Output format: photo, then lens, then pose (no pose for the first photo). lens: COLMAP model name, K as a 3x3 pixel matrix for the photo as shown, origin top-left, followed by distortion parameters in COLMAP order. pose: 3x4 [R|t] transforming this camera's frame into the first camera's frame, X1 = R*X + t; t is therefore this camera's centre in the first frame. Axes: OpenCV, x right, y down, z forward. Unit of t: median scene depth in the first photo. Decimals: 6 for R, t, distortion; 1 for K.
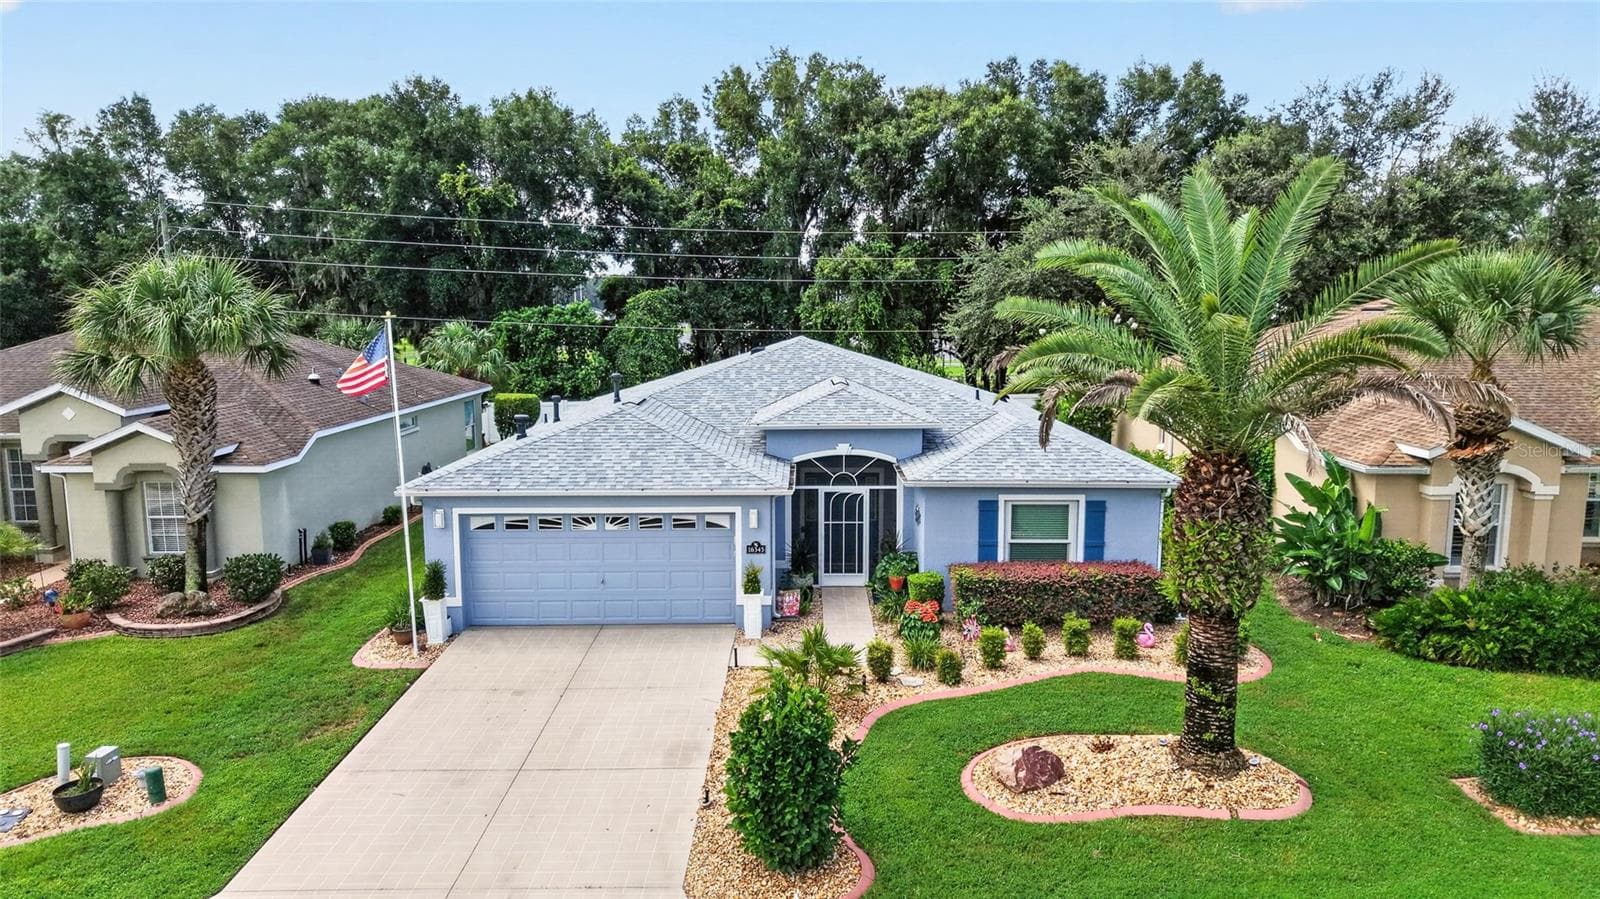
lens RADIAL K [[1063.4, 0, 800.0], [0, 1063.4, 449.5], [0, 0, 1]] dist [0.050106, -0.002021]
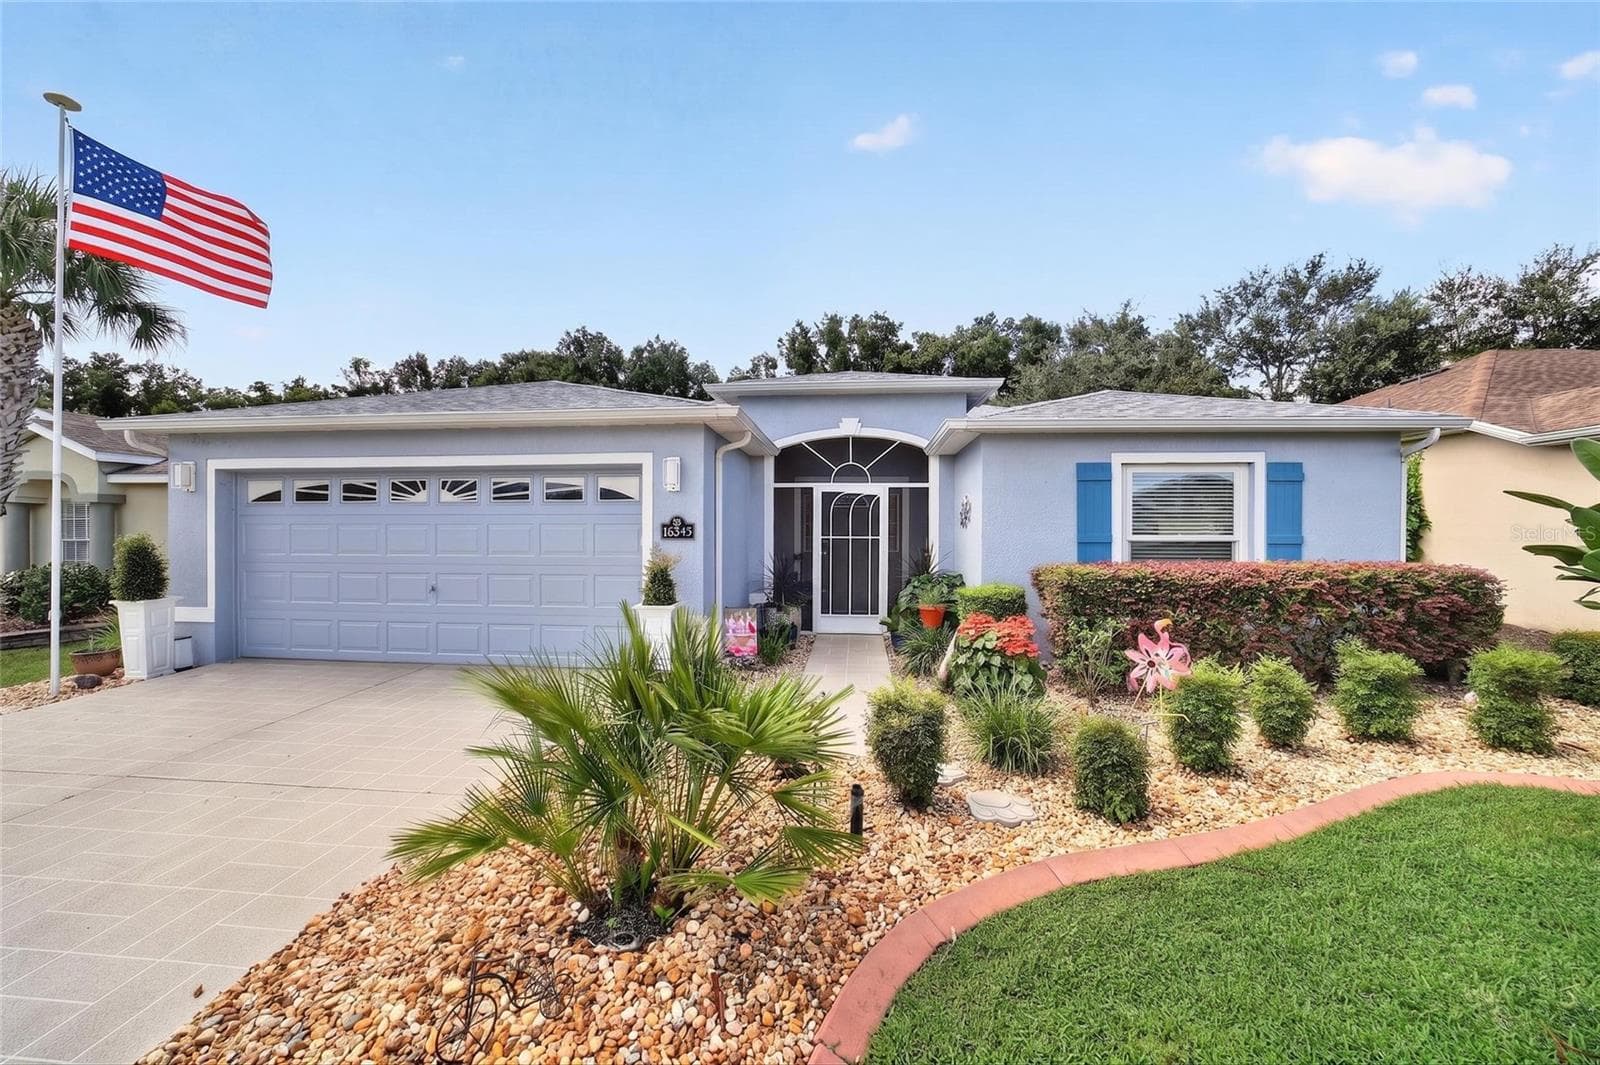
lens RADIAL K [[619.4, 0, 800.0], [0, 619.4, 532.5], [0, 0, 1]] dist [-0.034642, 0.007682]
pose [[0.995967, 0.005293, -0.089560, 0.046393], [-0.018173, 0.989466, -0.143622, 0.128188], [0.087856, 0.144670, 0.985572, 0.632428]]
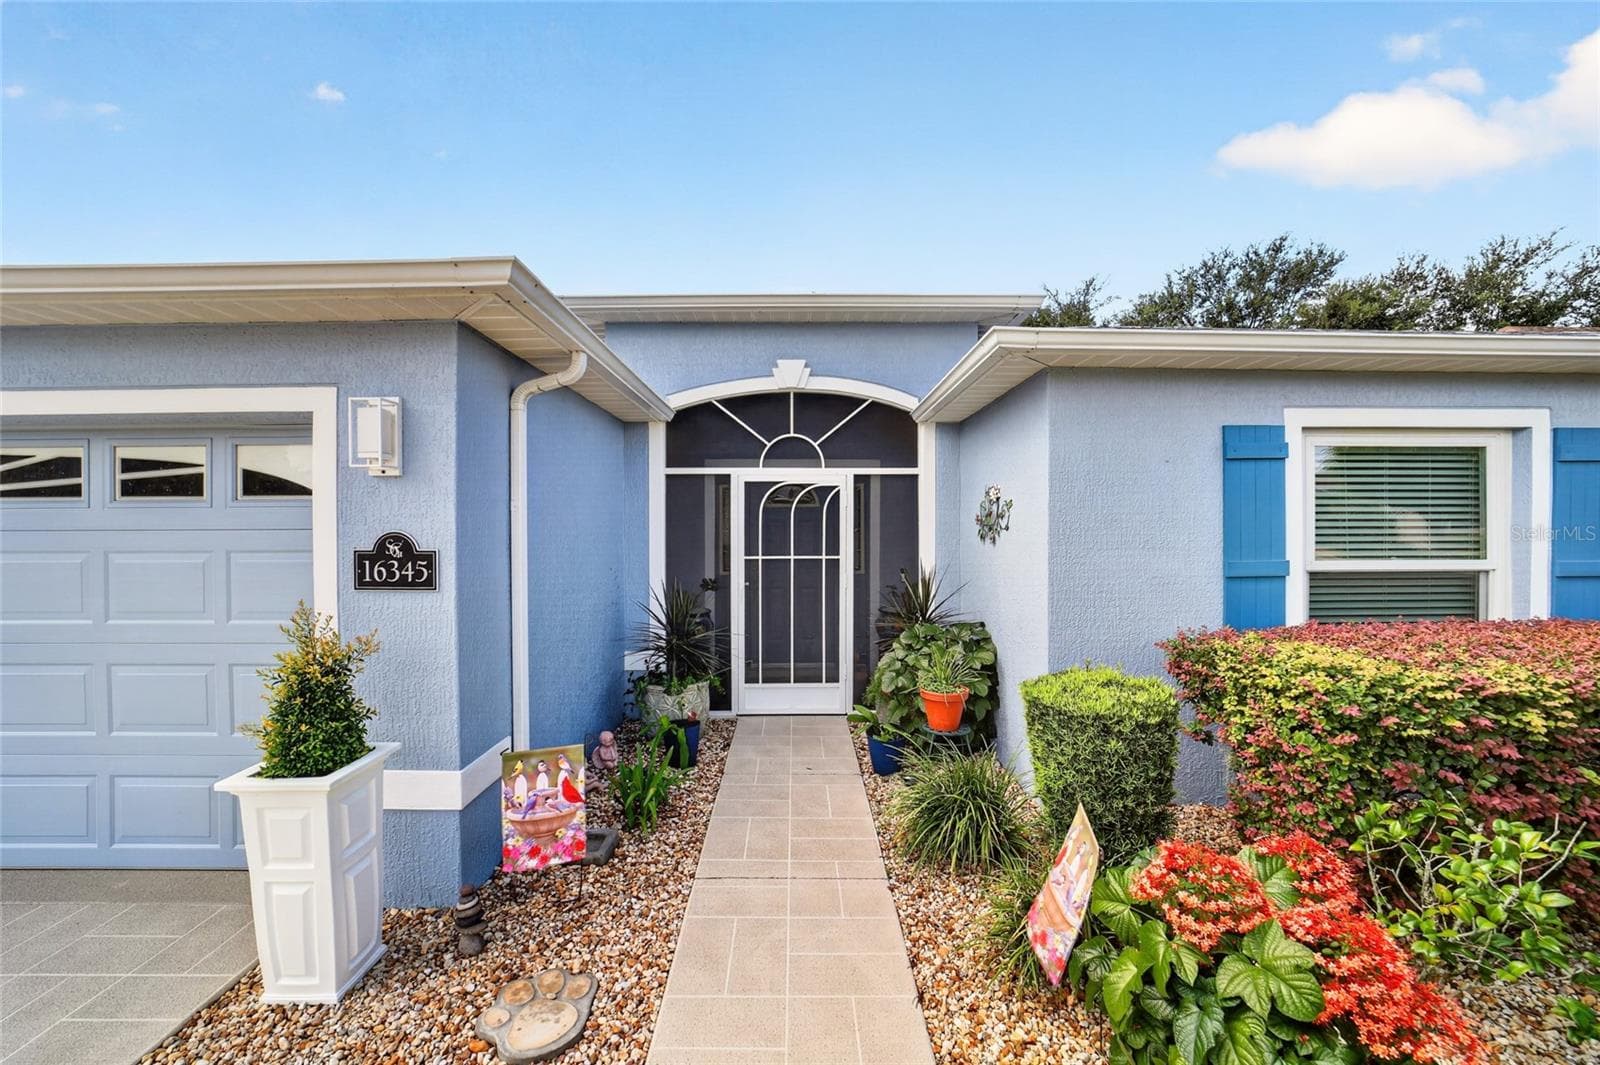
lens RADIAL K [[619.4, 0, 800.0], [0, 619.4, 532.5], [0, 0, 1]] dist [-0.034642, 0.007682]
pose [[0.999931, -0.000157, 0.011716, 0.043076], [0.001758, 0.990606, -0.136735, 0.096000], [-0.011585, 0.136746, 0.990538, 0.793082]]
